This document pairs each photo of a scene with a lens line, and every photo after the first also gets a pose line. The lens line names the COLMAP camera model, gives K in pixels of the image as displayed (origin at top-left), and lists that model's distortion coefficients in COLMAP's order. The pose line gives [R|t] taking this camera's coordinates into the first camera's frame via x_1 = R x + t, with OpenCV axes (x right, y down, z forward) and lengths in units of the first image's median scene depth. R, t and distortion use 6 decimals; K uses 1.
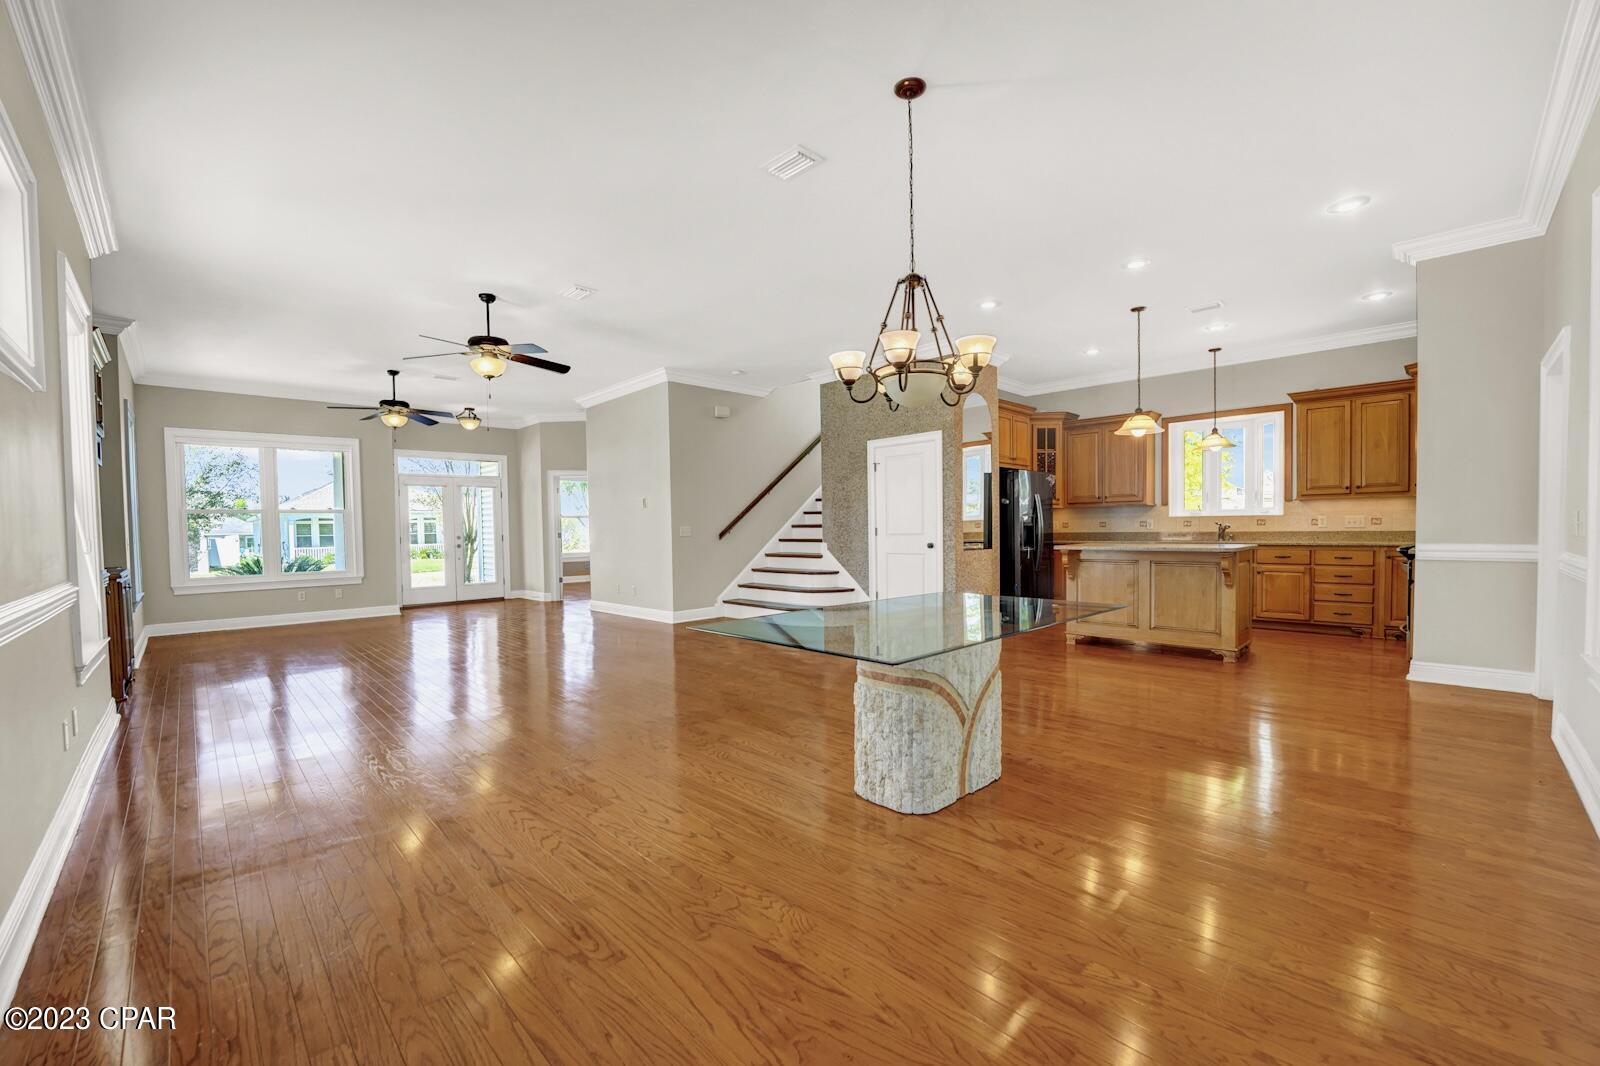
lens RADIAL K [[644.1, 0, 822.8], [0, 644.1, 551.2], [0, 0, 1]] dist [-0.019892, -0.000003]
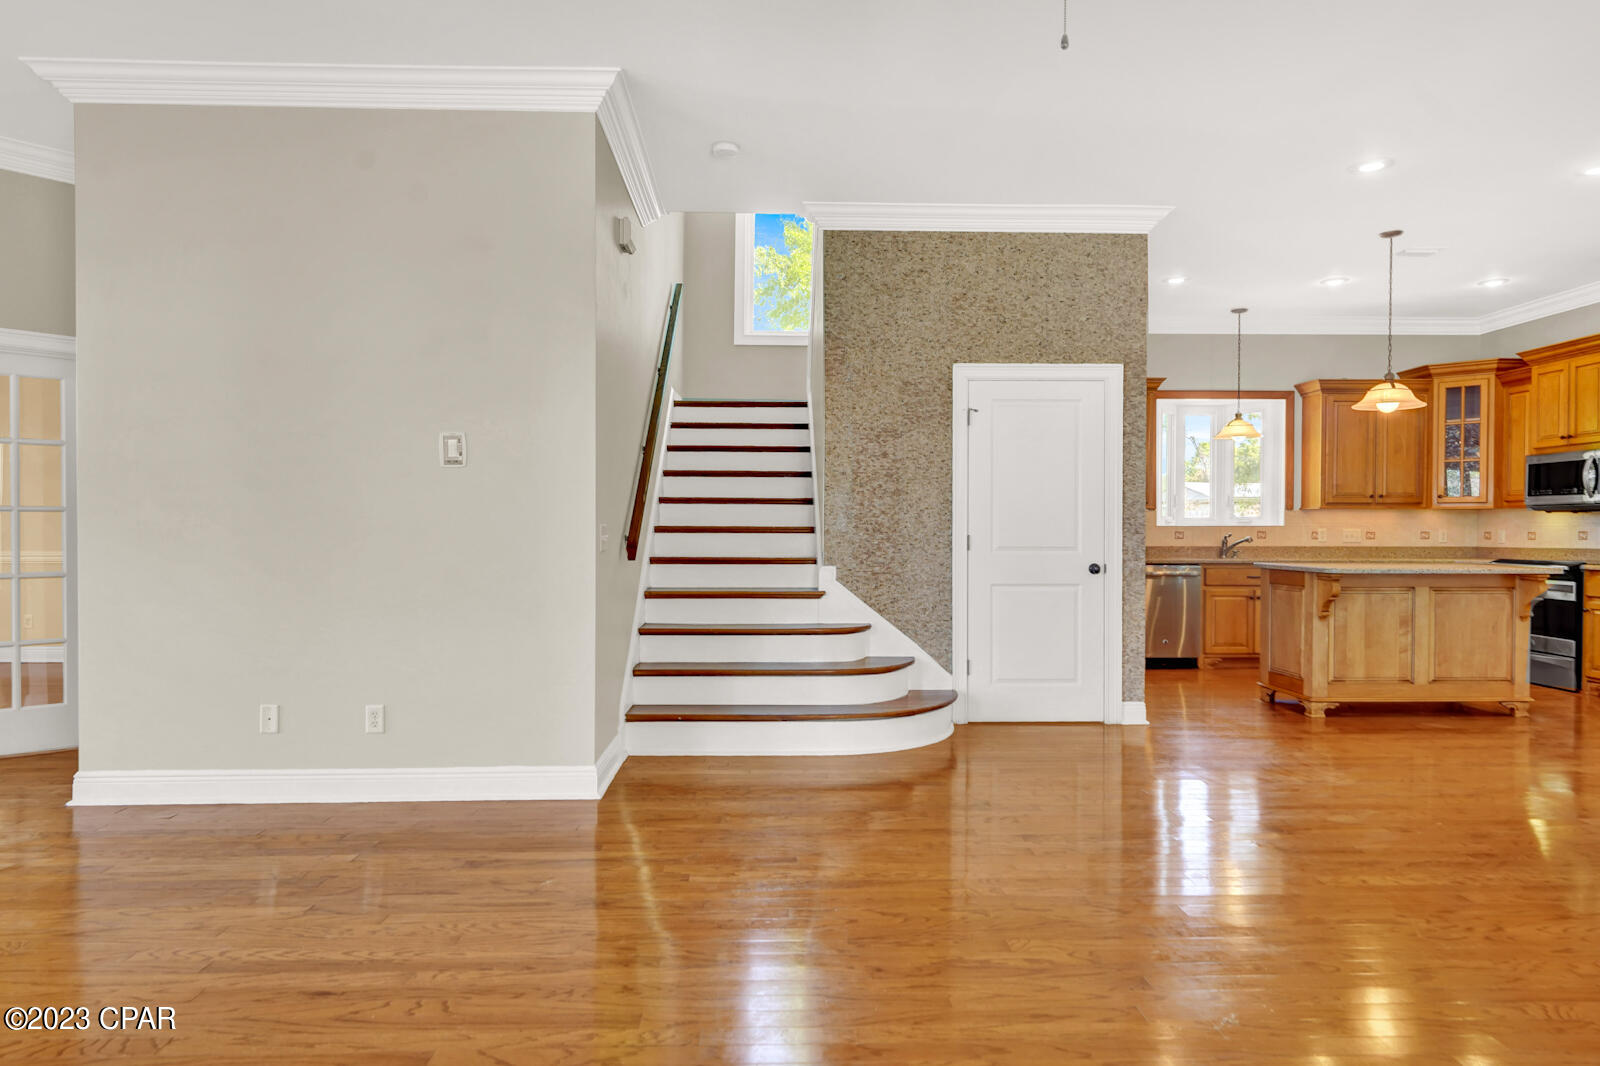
lens RADIAL K [[942.2, 0, 803.1], [0, 942.2, 540.4], [0, 0, 1]] dist [0.015724, 0.001032]
pose [[0.687180, 0.009762, 0.726422, -0.592302], [0.013939, 0.999548, -0.026618, -0.015390], [-0.726354, 0.028417, 0.686733, 0.623520]]
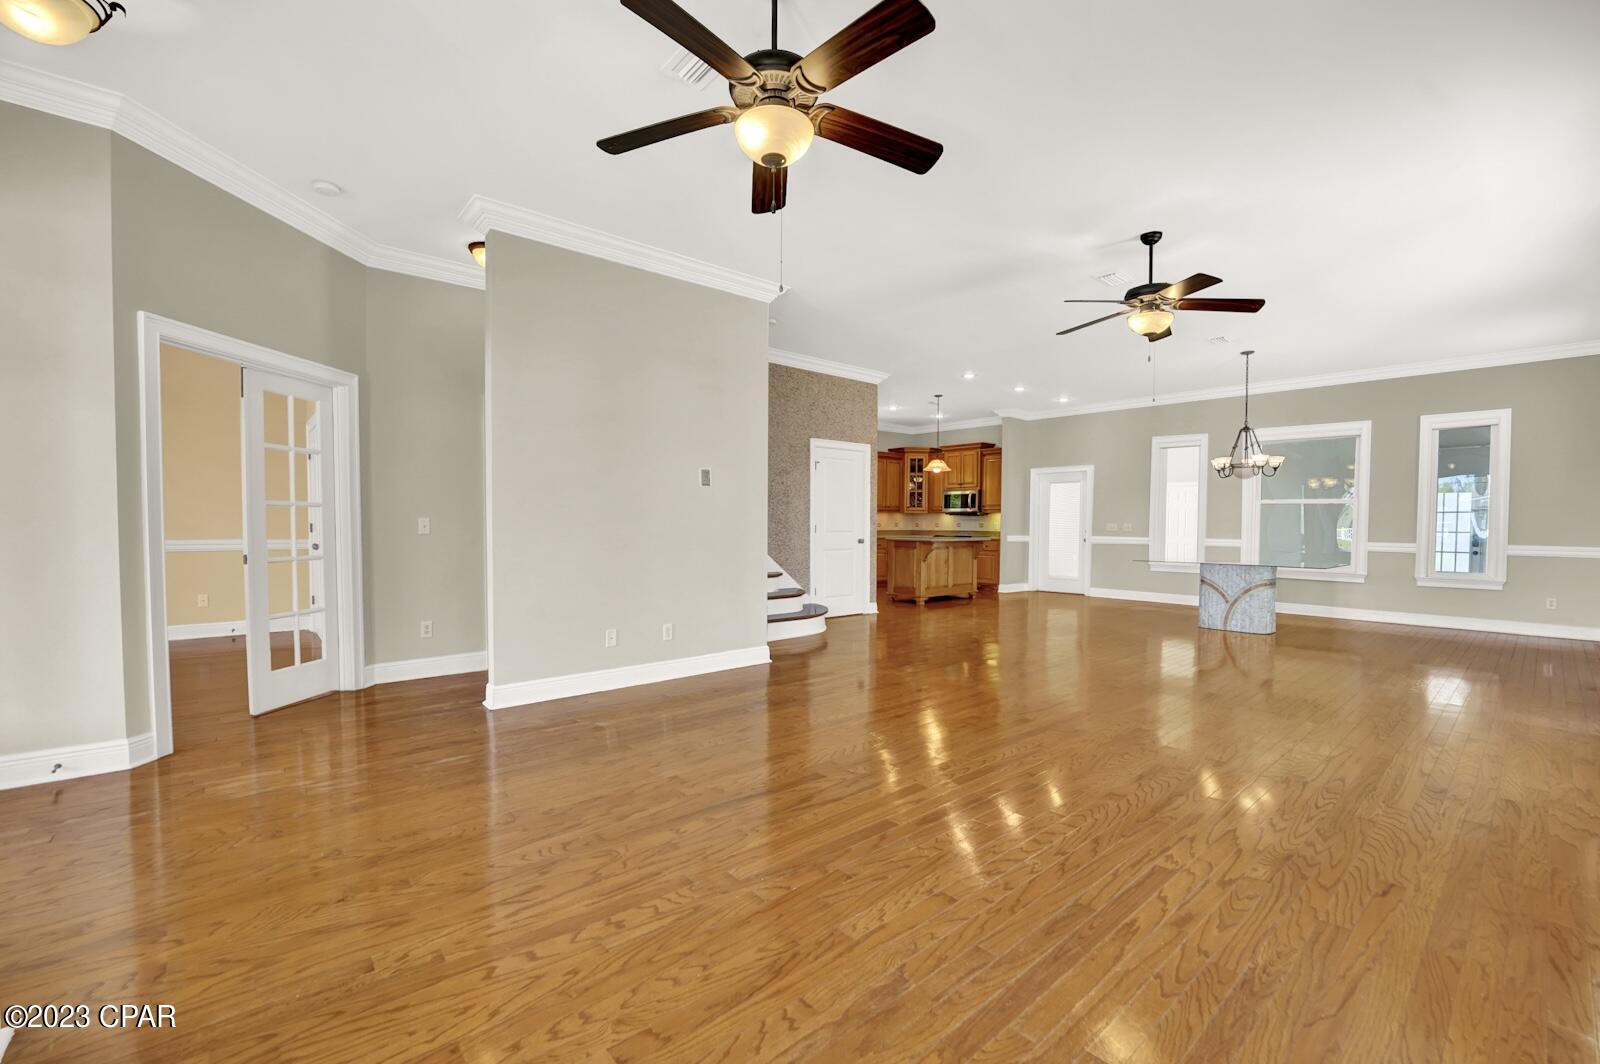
lens RADIAL K [[651.0, 0, 794.3], [0, 651.0, 543.6], [0, 0, 1]] dist [-0.023604, 0.000154]
pose [[0.093067, -0.015835, 0.995534, -1.009581], [0.029201, 0.999487, 0.013168, -0.023642], [-0.995232, 0.027845, 0.093481, 1.006850]]
